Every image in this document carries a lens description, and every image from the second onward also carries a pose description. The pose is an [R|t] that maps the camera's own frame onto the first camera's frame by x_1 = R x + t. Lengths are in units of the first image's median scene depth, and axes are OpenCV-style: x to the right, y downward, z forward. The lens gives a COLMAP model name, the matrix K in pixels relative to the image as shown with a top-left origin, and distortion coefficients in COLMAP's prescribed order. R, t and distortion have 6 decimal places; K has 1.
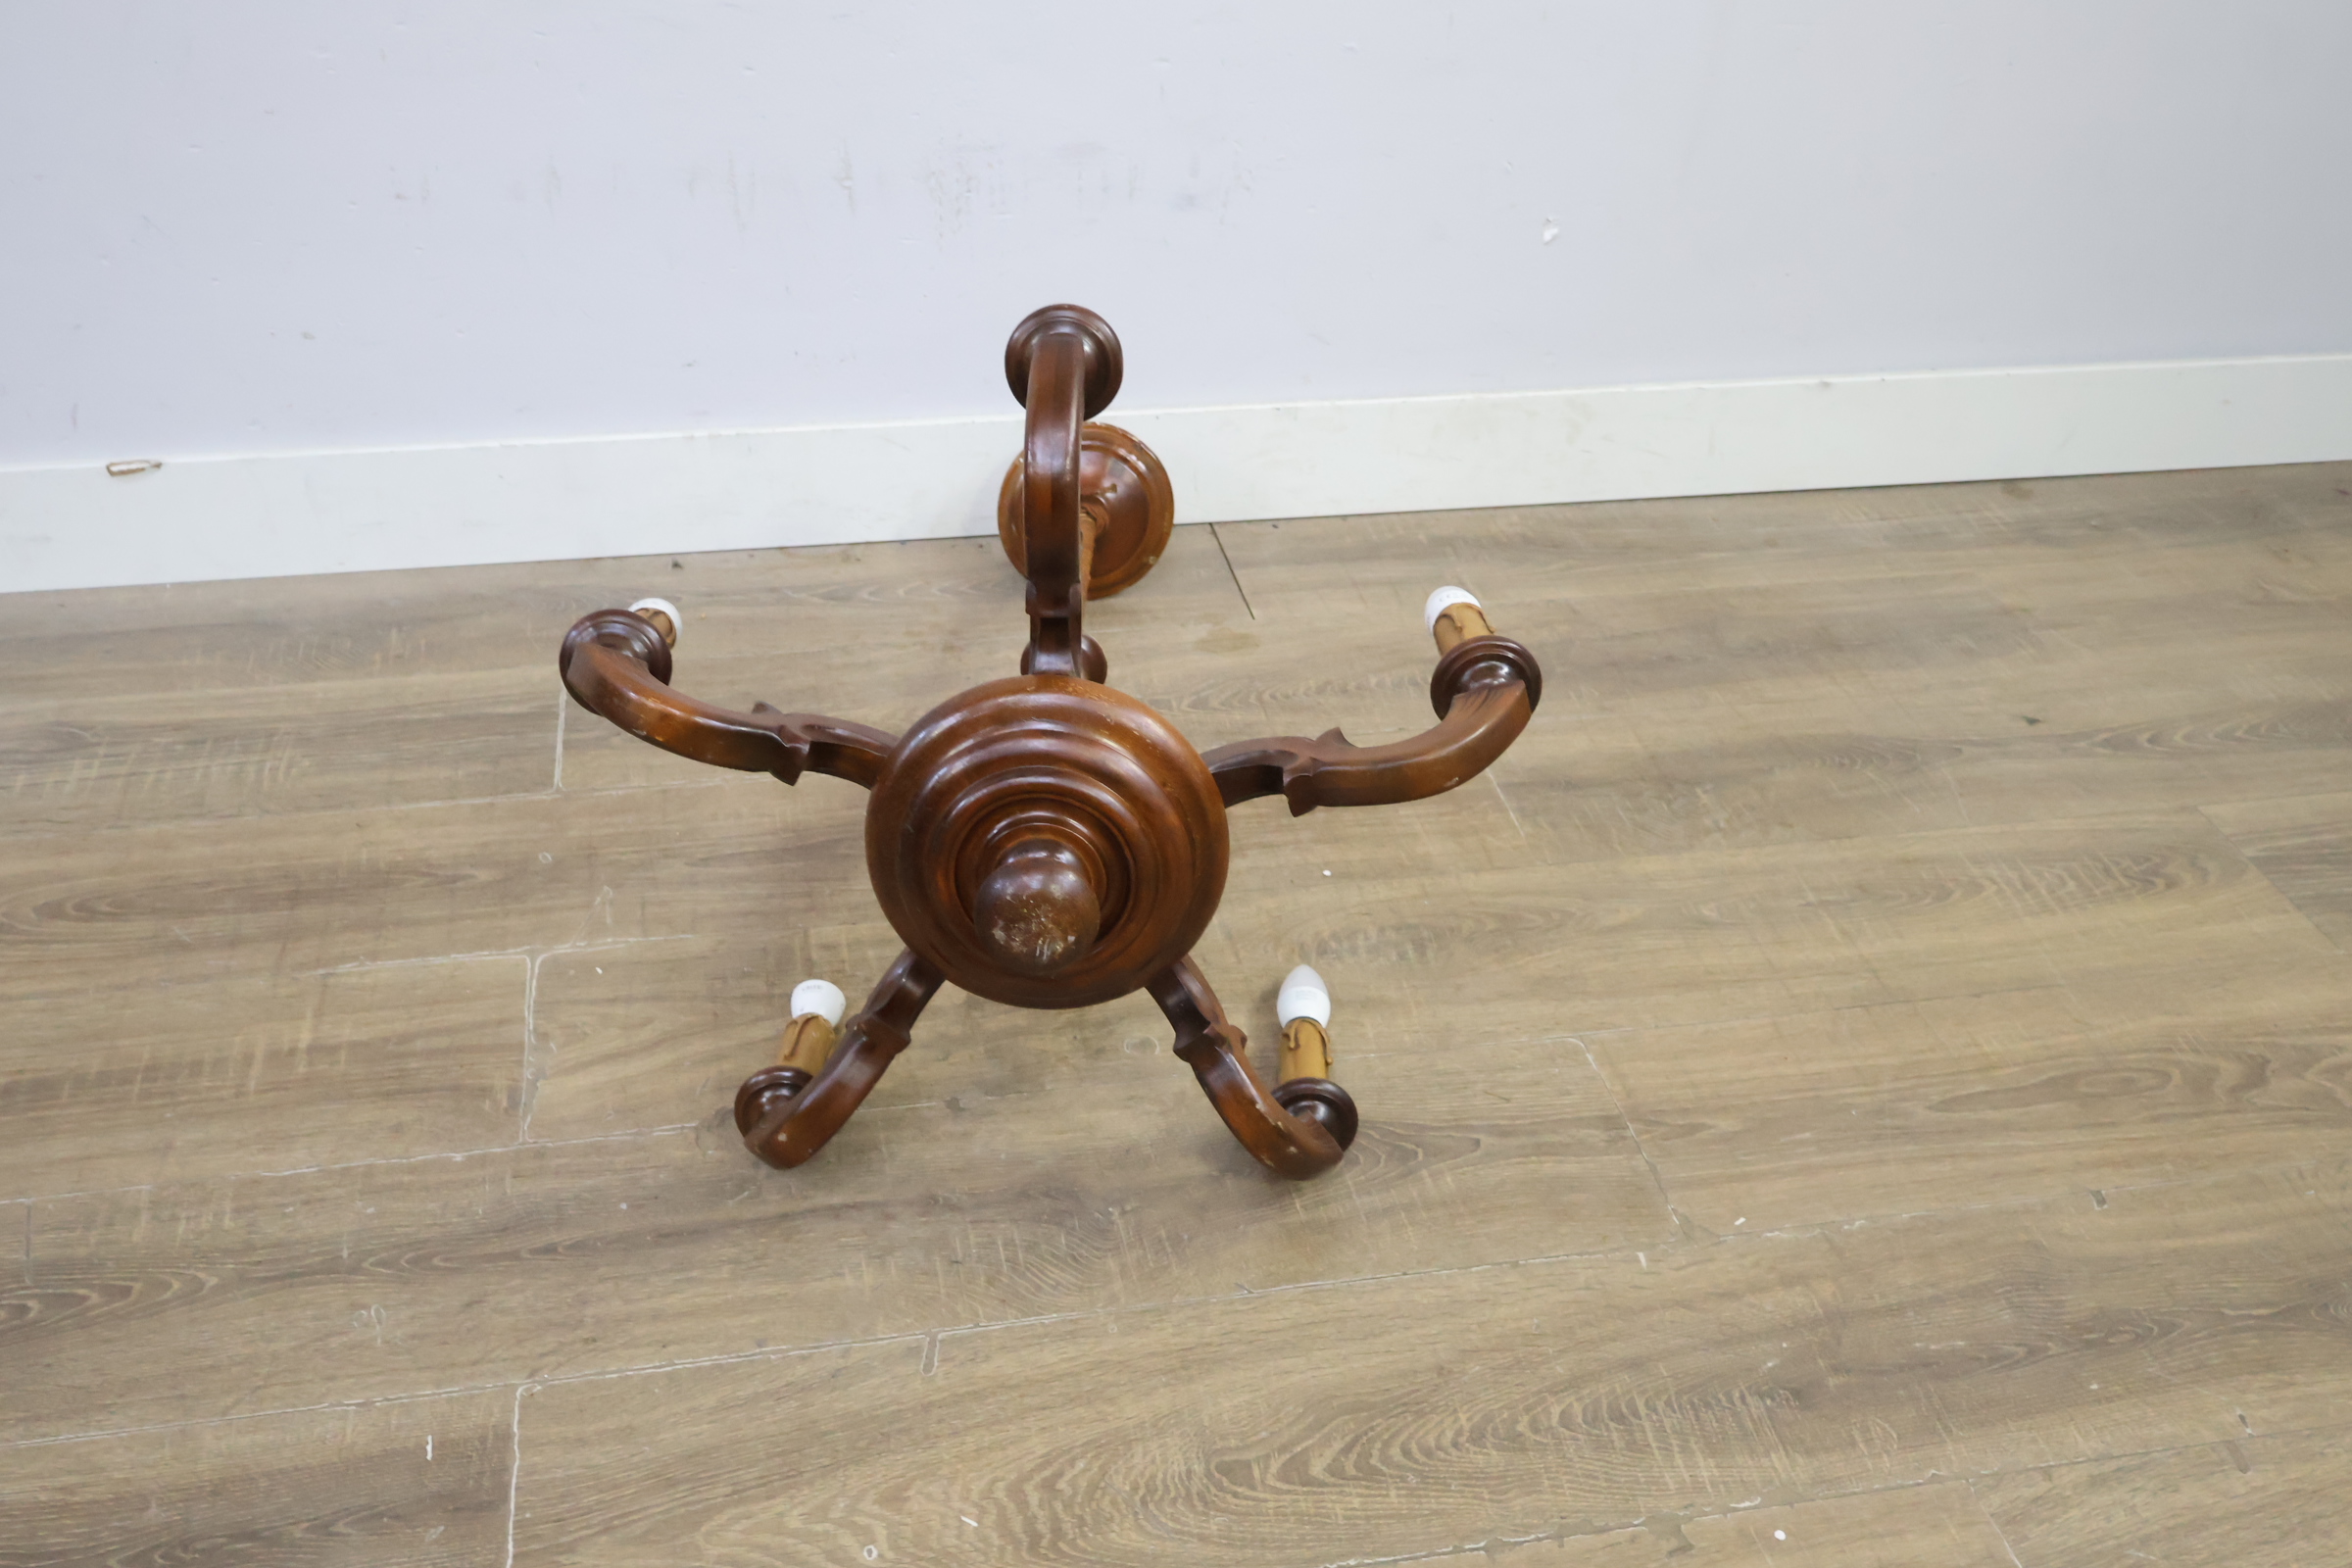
lens RADIAL K [[2534.2, 0, 1135.7], [0, 2534.2, 782.2], [0, 0, 1]] dist [-0.010157, 0.029492]
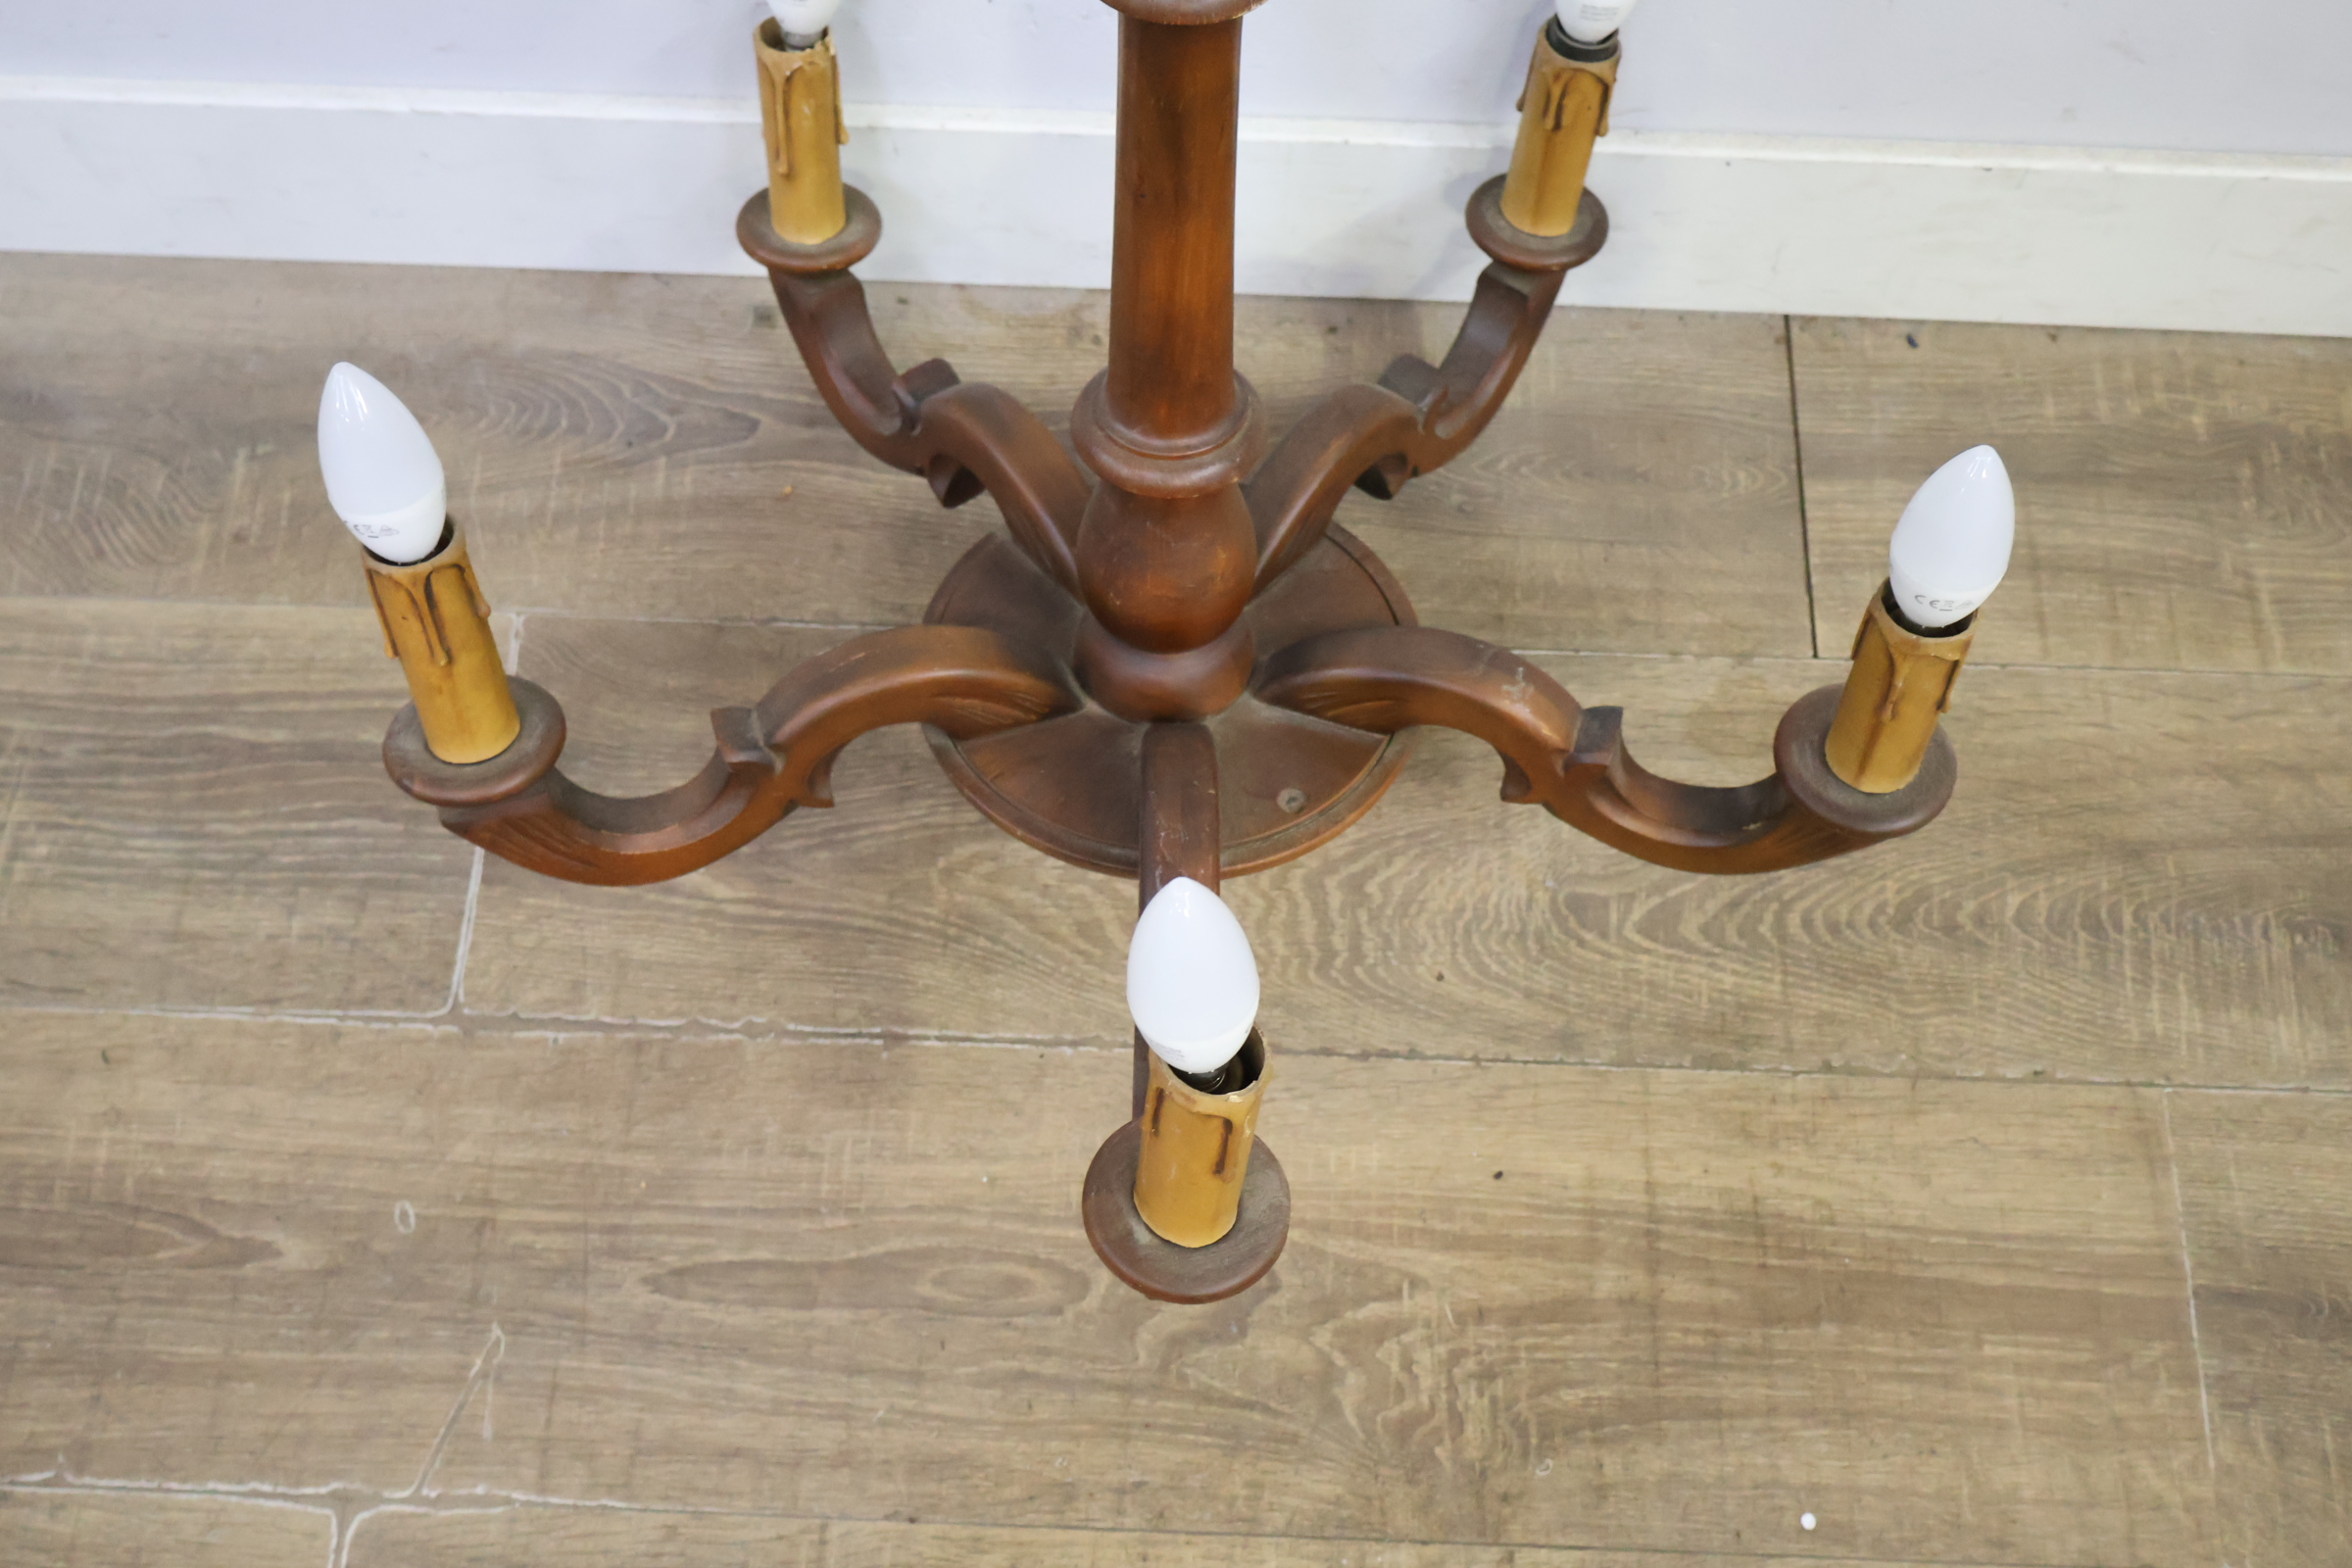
lens RADIAL K [[2534.2, 0, 1135.7], [0, 2534.2, 782.2], [0, 0, 1]] dist [-0.010157, 0.029492]
pose [[0.976636, 0.181103, -0.115690, -0.015293], [-0.085983, 0.822672, 0.561977, -0.203636], [0.196950, -0.538900, 0.819022, 0.337986]]
